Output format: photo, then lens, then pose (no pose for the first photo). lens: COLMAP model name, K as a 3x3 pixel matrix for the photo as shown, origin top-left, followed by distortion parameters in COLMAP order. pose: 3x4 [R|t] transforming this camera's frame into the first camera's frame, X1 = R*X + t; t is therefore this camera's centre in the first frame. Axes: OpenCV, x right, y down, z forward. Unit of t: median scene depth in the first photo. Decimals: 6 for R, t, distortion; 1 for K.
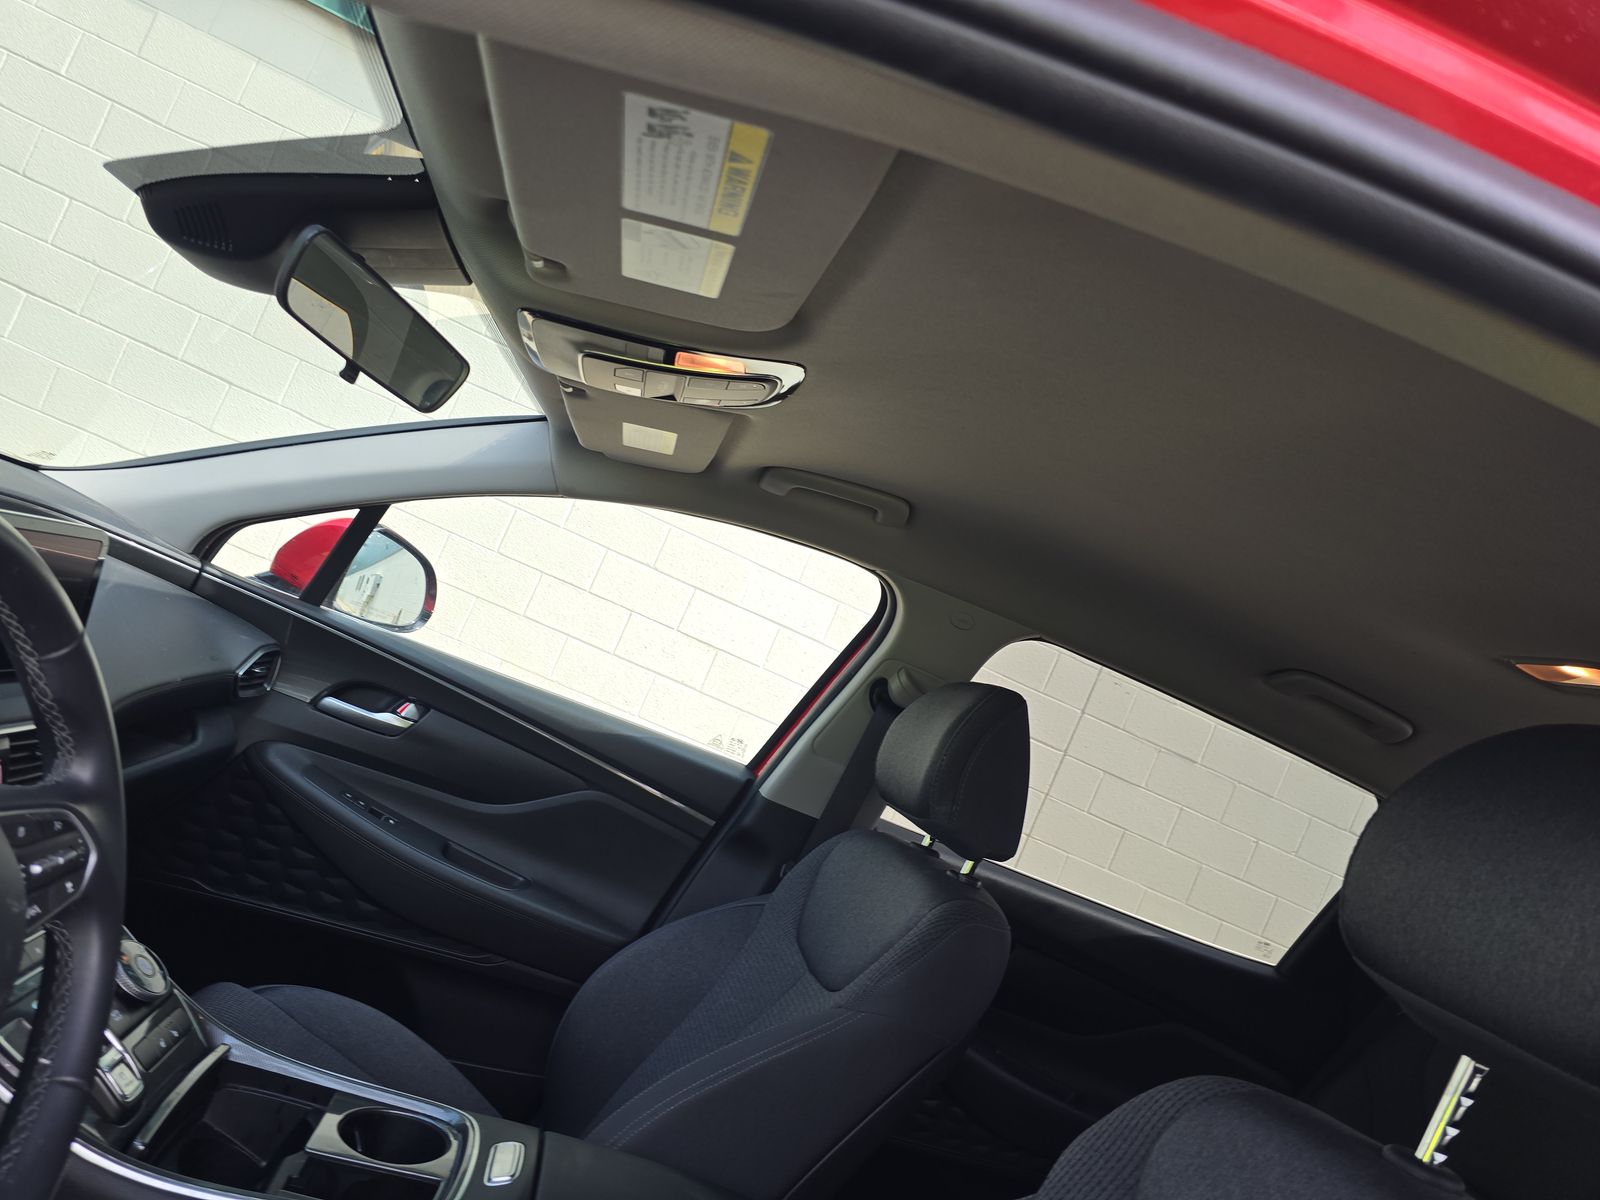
lens RADIAL K [[1085.9, 0, 755.7], [0, 1085.9, 608.3], [0, 0, 1]] dist [0.086595, -0.092967]
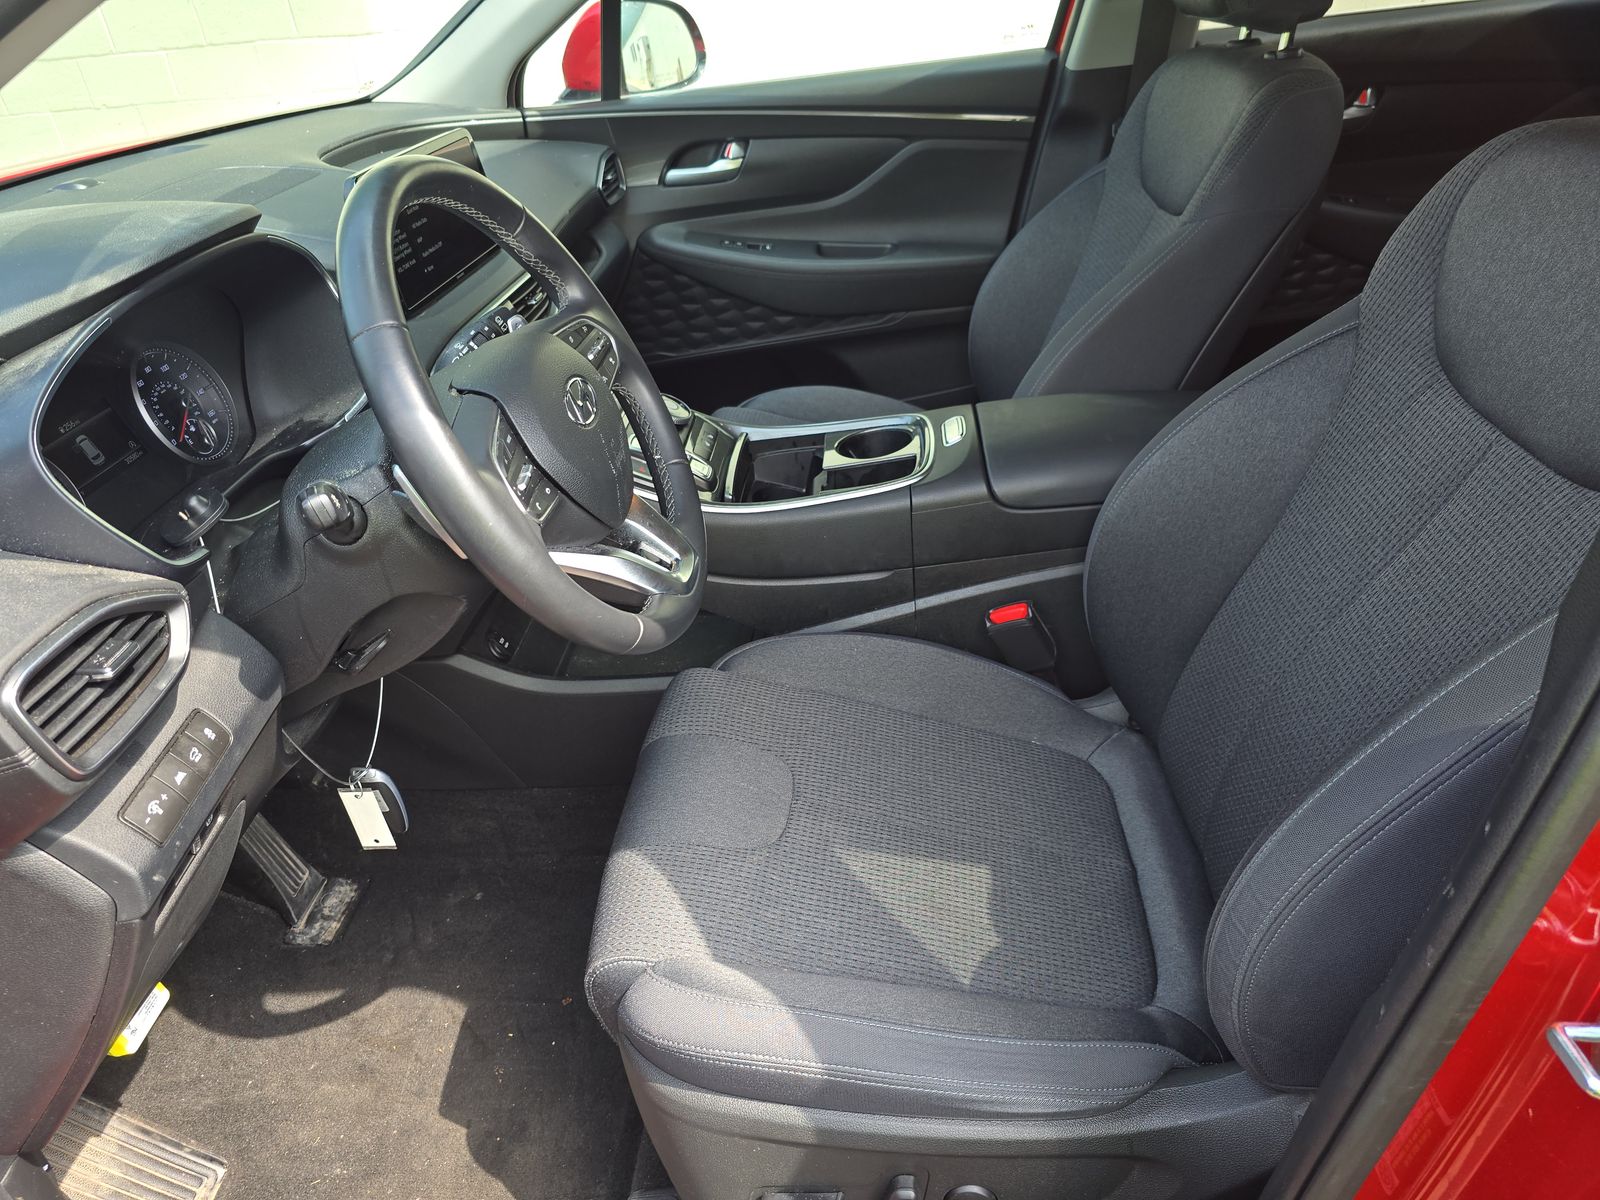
lens RADIAL K [[1088.0, 0, 795.4], [0, 1088.0, 600.4], [0, 0, 1]] dist [0.035509, -0.043859]
pose [[0.866757, -0.297236, -0.400479, 0.052203], [0.466873, 0.765972, 0.441947, -0.020465], [0.175393, -0.570033, 0.802683, -0.157396]]
